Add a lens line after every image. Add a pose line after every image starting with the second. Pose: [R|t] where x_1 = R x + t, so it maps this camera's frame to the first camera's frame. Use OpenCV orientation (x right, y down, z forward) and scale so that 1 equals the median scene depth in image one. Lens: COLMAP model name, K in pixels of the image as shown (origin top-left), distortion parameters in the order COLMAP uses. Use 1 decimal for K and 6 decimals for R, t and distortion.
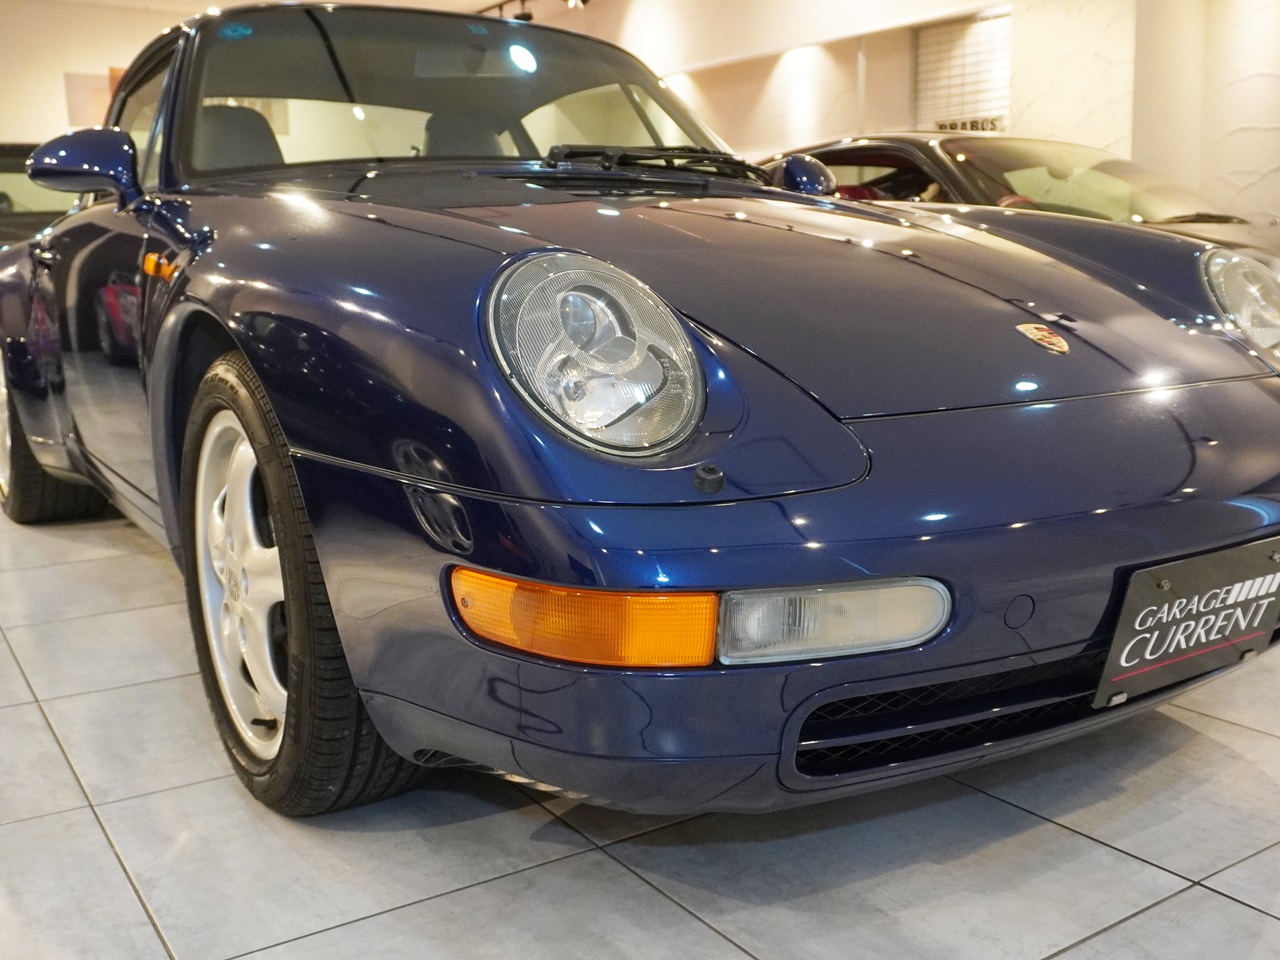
lens RADIAL K [[1216.7, 0, 640.8], [0, 1216.7, 477.5], [0, 0, 1]] dist [-0.020974, 0.000000]
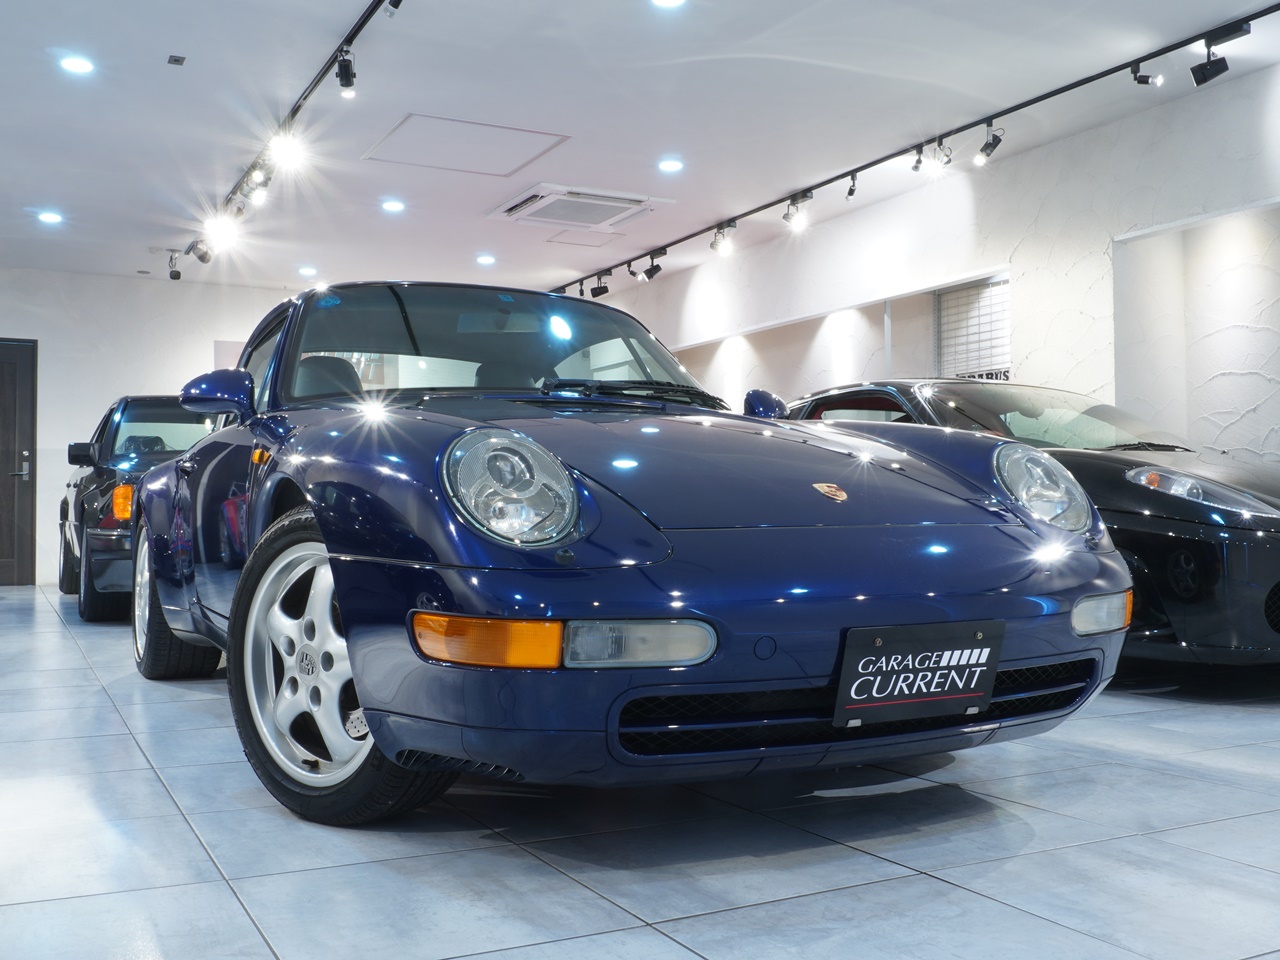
lens RADIAL K [[1216.7, 0, 571.3], [0, 1216.7, 528.3], [0, 0, 1]] dist [-0.020974, 0.000000]
pose [[0.989894, 0.009725, -0.141472, 0.171397], [-0.033405, 0.985562, -0.165989, 0.136076], [0.137815, 0.169037, 0.975927, -0.349477]]
